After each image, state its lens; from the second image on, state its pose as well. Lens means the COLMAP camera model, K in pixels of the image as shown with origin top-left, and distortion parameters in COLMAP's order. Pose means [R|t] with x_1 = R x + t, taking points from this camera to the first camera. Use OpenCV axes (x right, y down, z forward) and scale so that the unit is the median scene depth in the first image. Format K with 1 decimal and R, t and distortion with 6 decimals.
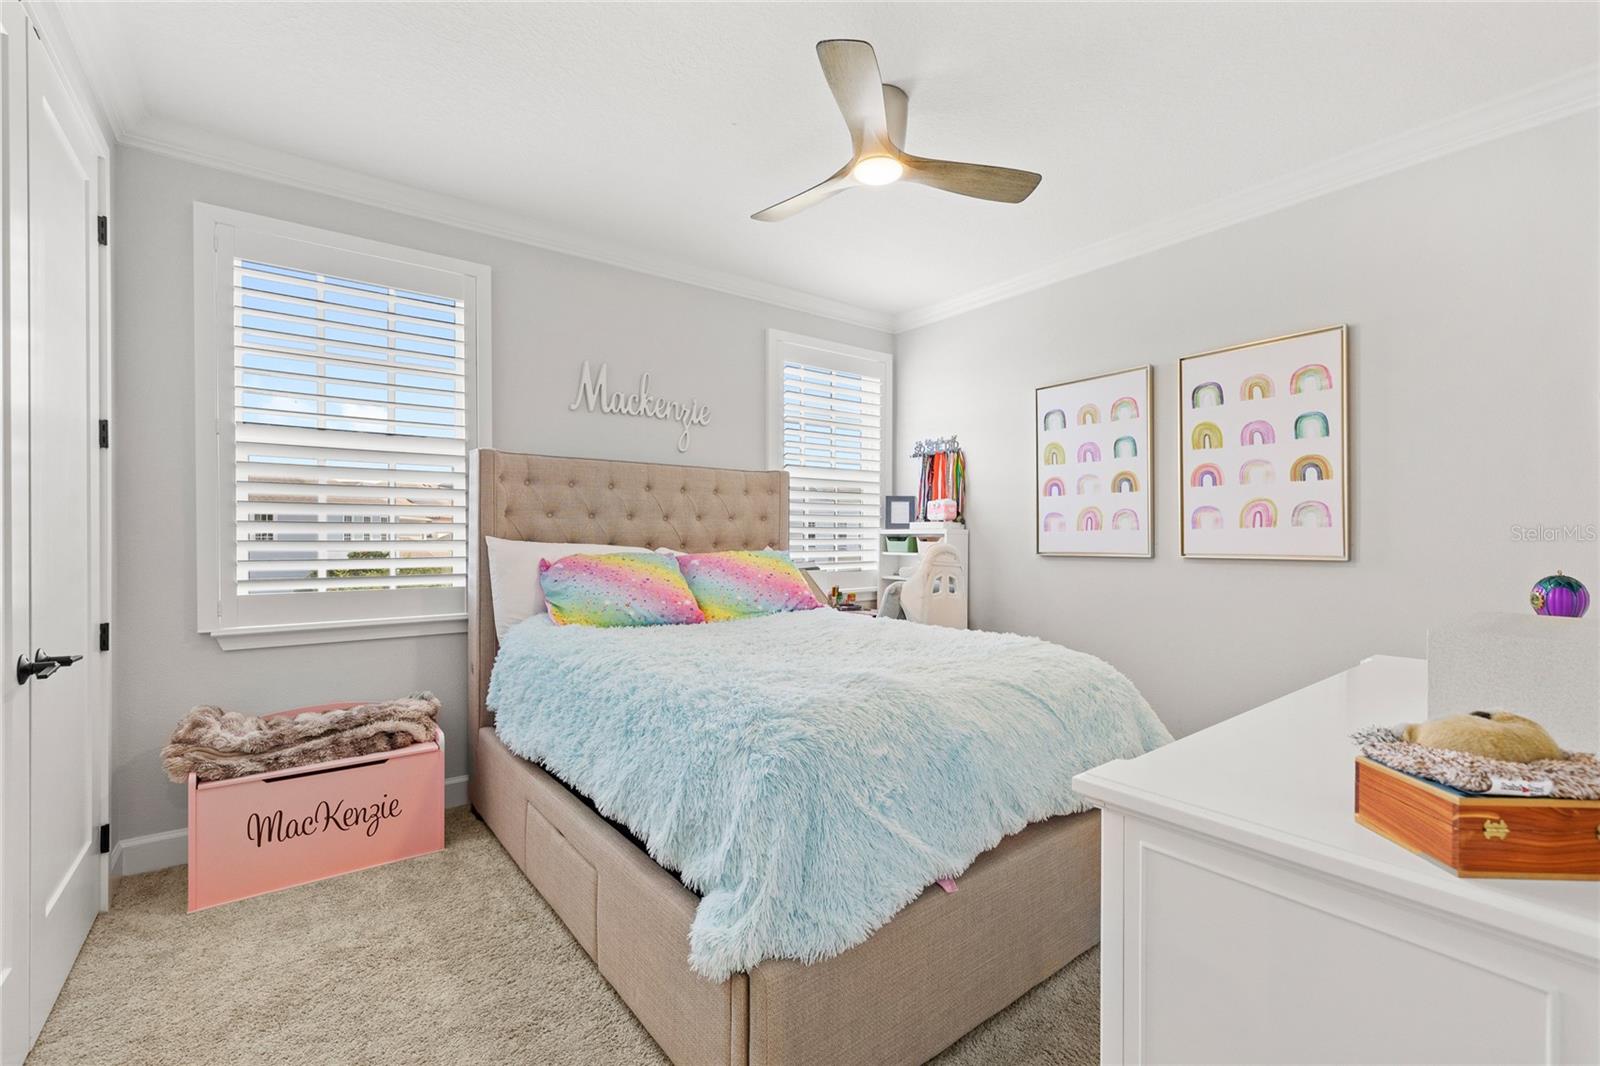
lens RADIAL K [[683.9, 0, 794.3], [0, 683.9, 534.0], [0, 0, 1]] dist [-0.001536, -0.000103]
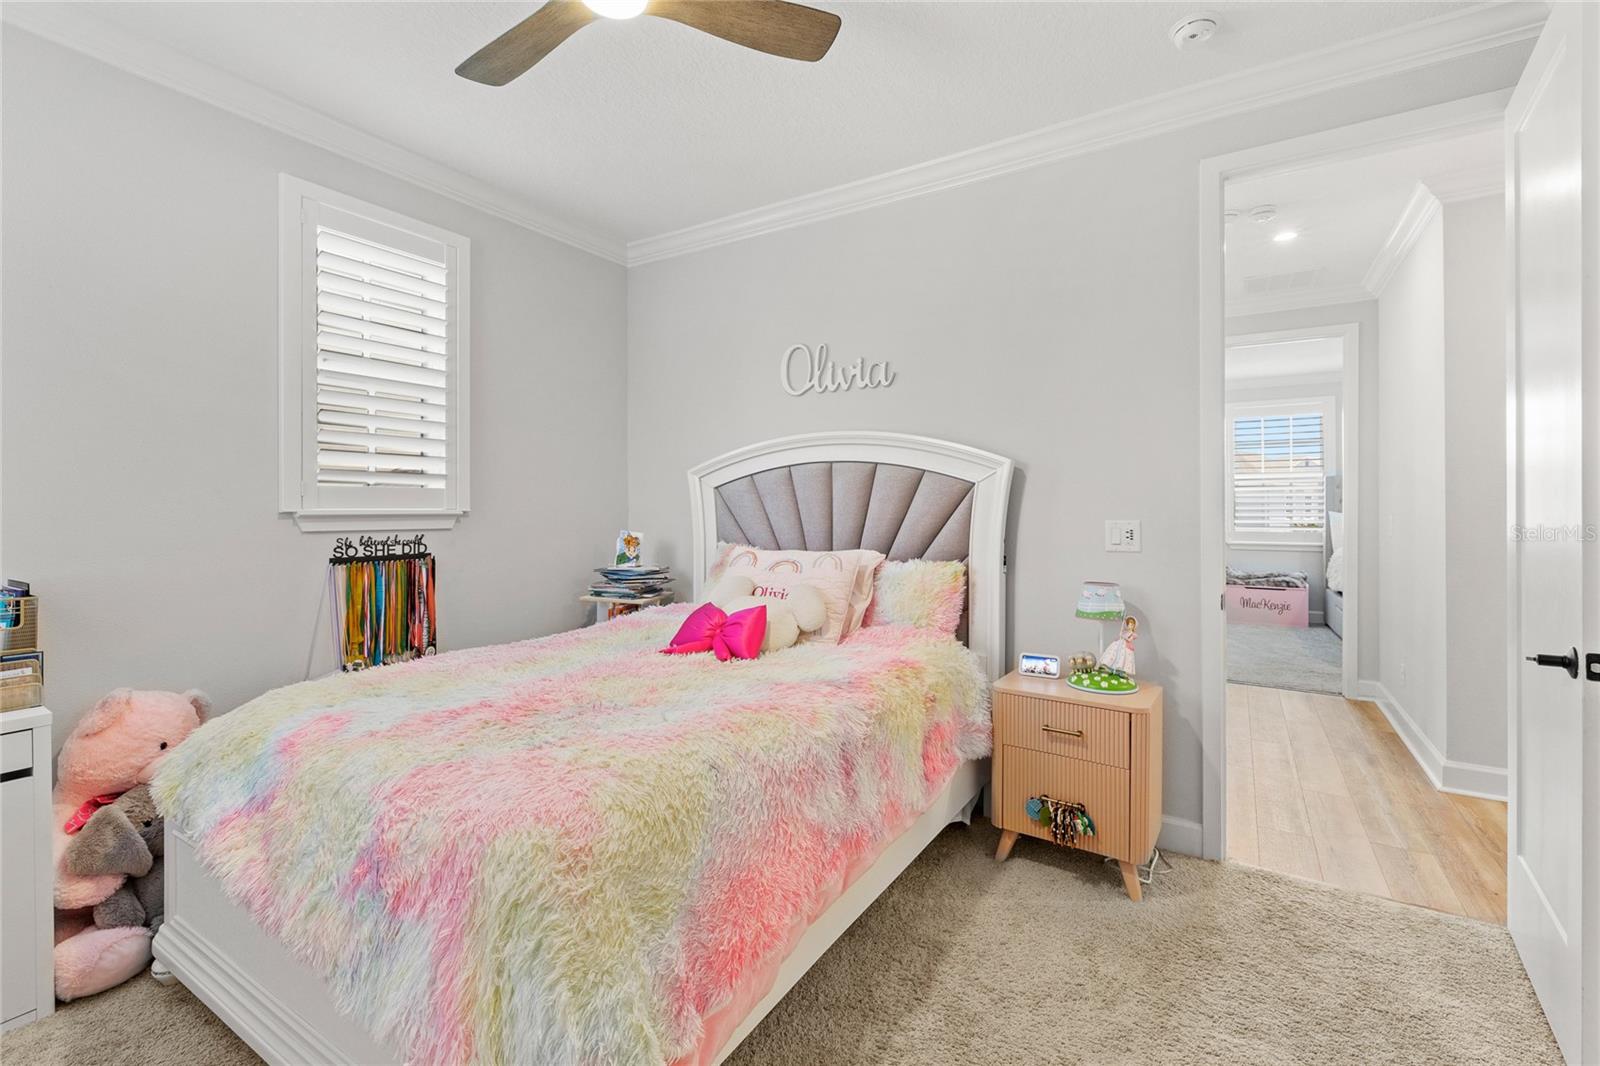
lens RADIAL K [[683.9, 0, 796.5], [0, 683.9, 522.7], [0, 0, 1]] dist [-0.001536, -0.000103]
pose [[0.350571, -0.001268, -0.936535, 1.343256], [0.004924, 0.999988, 0.000489, 0.039221], [0.936523, -0.004782, 0.350573, -1.888909]]
